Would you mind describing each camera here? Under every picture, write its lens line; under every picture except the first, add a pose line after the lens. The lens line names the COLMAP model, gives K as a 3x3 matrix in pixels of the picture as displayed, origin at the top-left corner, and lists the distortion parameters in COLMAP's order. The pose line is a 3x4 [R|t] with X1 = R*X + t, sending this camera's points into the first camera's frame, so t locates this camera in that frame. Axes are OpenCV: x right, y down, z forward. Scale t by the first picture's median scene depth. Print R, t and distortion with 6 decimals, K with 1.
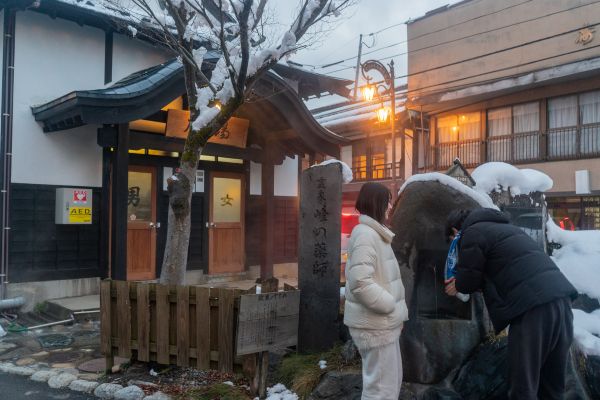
lens RADIAL K [[508.4, 0, 287.8], [0, 508.4, 227.0], [0, 0, 1]] dist [-0.033644, 0.048092]
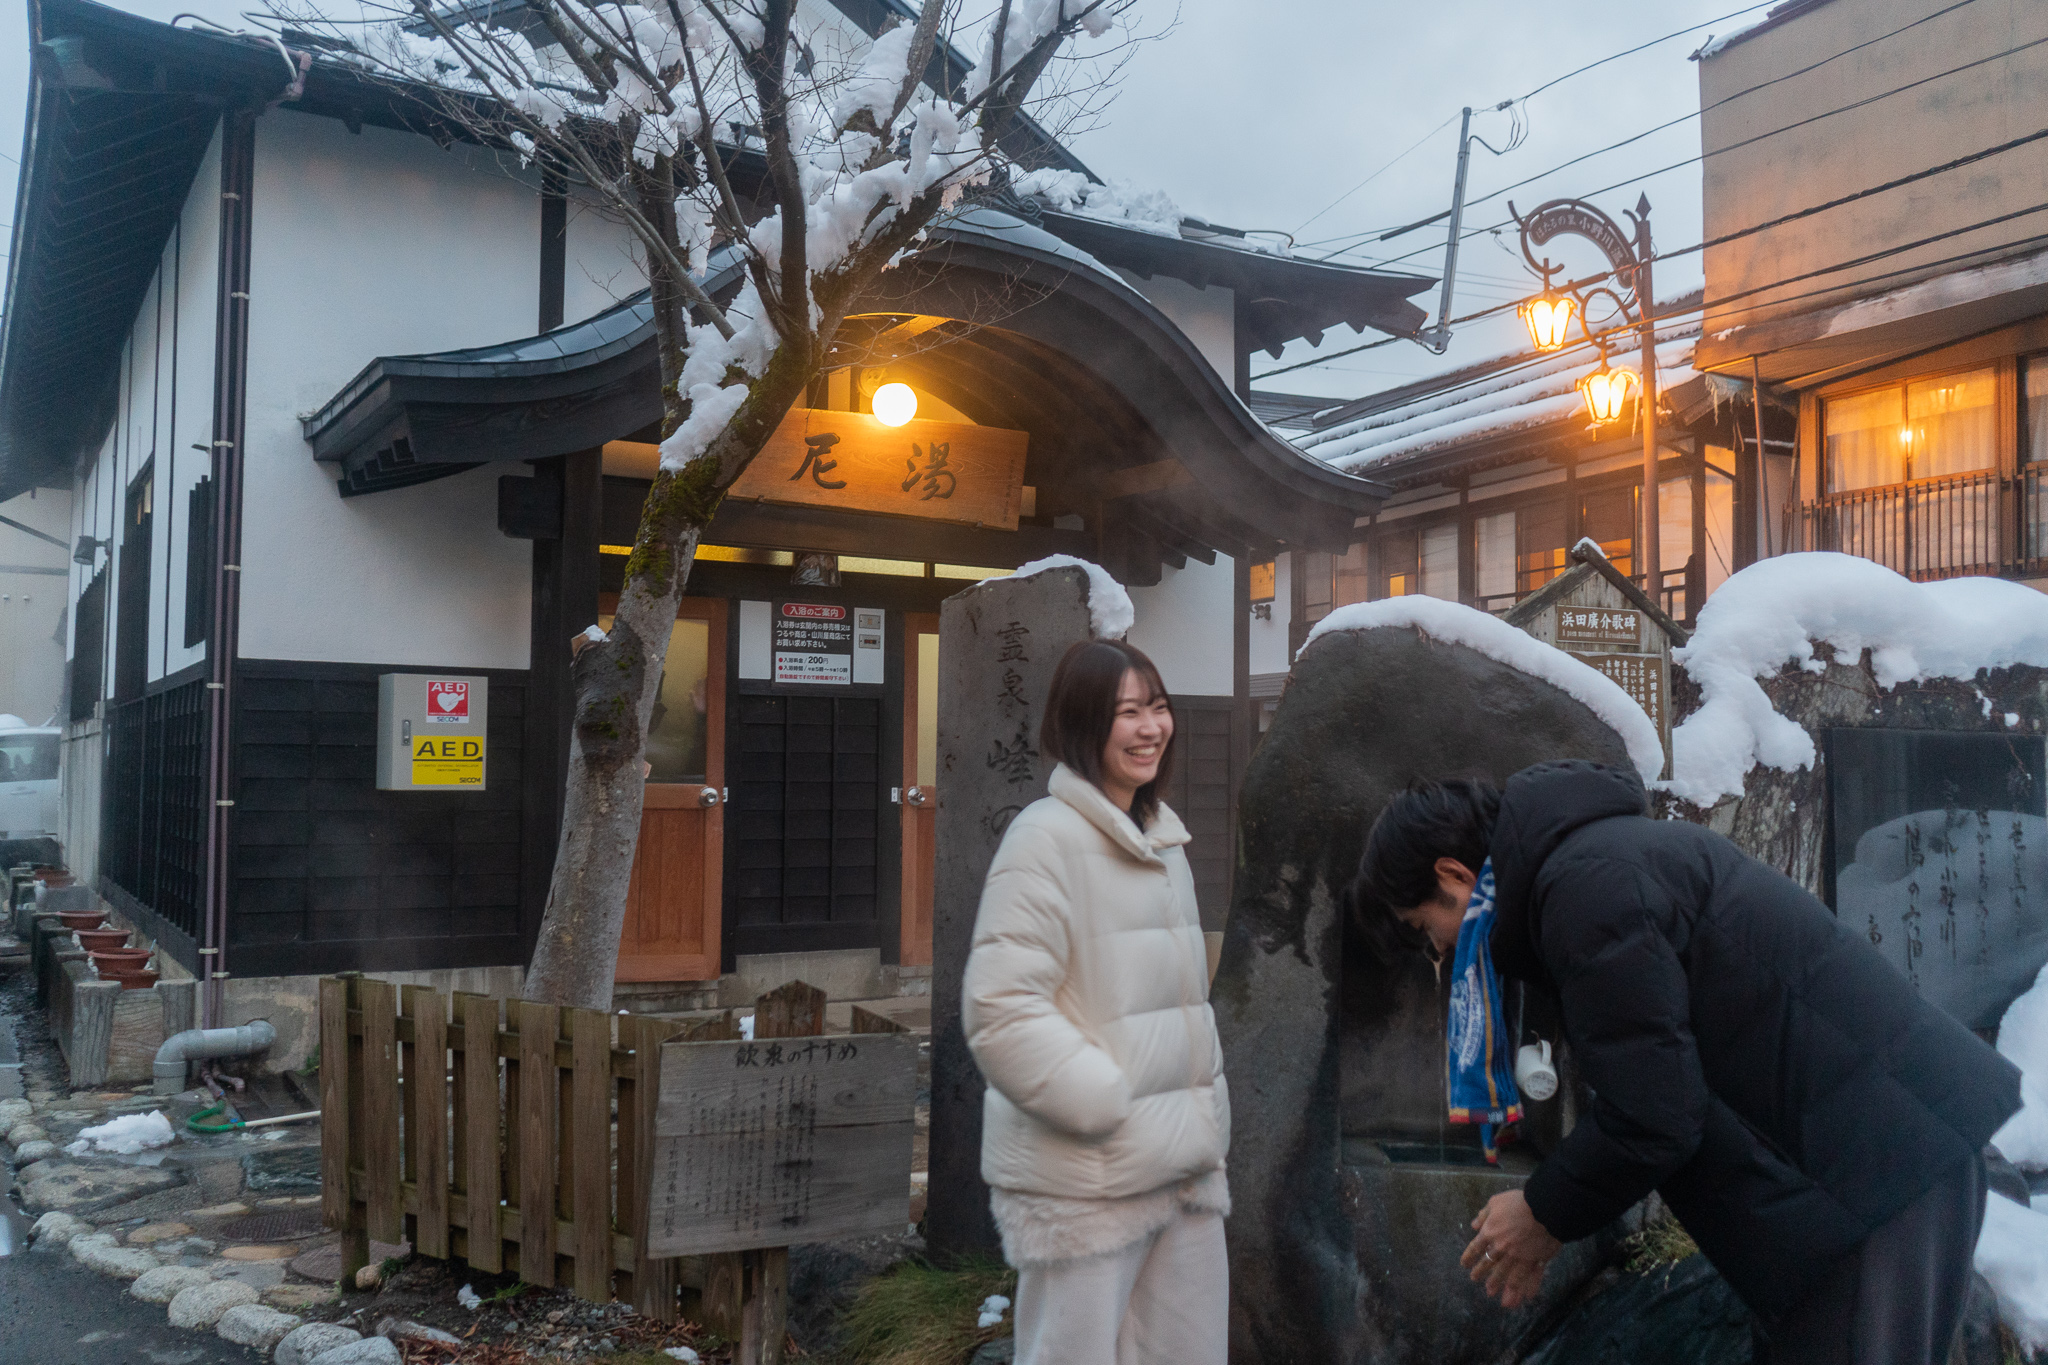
lens RADIAL K [[1735.5, 0, 982.5], [0, 1735.5, 774.7], [0, 0, 1]] dist [-0.033644, 0.048092]
pose [[0.976554, 0.002187, -0.215264, 0.133334], [-0.005878, 0.999846, -0.016508, -0.000118], [0.215194, 0.017386, 0.976416, 0.045718]]
